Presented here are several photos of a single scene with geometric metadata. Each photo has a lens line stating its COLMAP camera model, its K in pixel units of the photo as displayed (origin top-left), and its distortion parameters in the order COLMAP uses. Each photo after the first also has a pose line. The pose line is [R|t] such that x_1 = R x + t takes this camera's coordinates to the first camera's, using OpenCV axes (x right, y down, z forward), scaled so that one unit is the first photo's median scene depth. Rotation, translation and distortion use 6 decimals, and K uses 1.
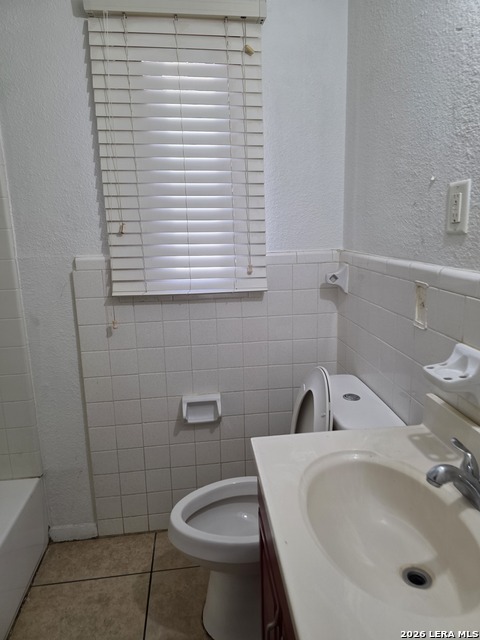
lens RADIAL K [[438.8, 0, 246.8], [0, 438.8, 315.5], [0, 0, 1]] dist [0.065366, -0.056233]
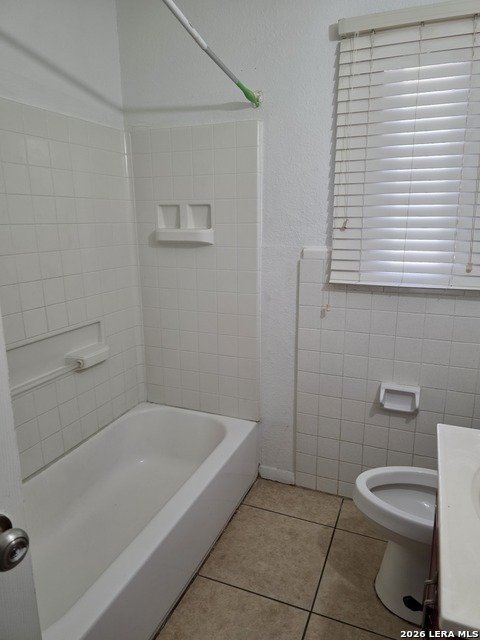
lens RADIAL K [[438.8, 0, 242.4], [0, 438.8, 322.1], [0, 0, 1]] dist [0.065366, -0.056233]
pose [[0.871824, 0.125402, -0.473495, 0.054293], [-0.113480, 0.992083, 0.053801, 0.021637], [0.476493, 0.006827, 0.879152, -0.118995]]
